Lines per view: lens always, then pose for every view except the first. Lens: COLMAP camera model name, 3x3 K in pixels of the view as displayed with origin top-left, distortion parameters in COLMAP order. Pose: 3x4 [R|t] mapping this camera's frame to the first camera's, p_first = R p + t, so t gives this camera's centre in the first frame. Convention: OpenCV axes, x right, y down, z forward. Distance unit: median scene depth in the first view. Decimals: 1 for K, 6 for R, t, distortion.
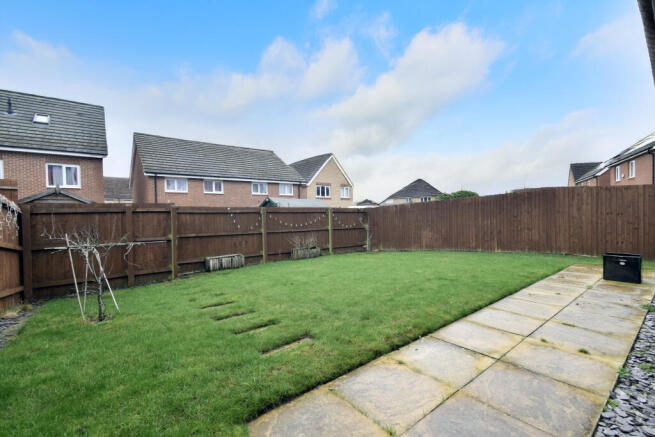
lens RADIAL K [[287.9, 0, 327.5], [0, 287.9, 218.5], [0, 0, 1]] dist [0.002206, 0.000251]
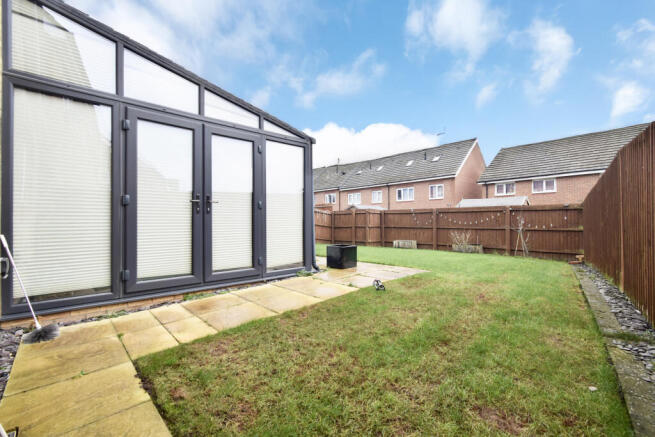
lens RADIAL K [[287.9, 0, 327.5], [0, 287.9, 218.5], [0, 0, 1]] dist [0.002206, 0.000251]
pose [[0.081799, 0.003867, -0.996641, 0.876585], [-0.007059, 0.999970, 0.003300, 0.004696], [0.996624, 0.006765, 0.081824, 0.324697]]
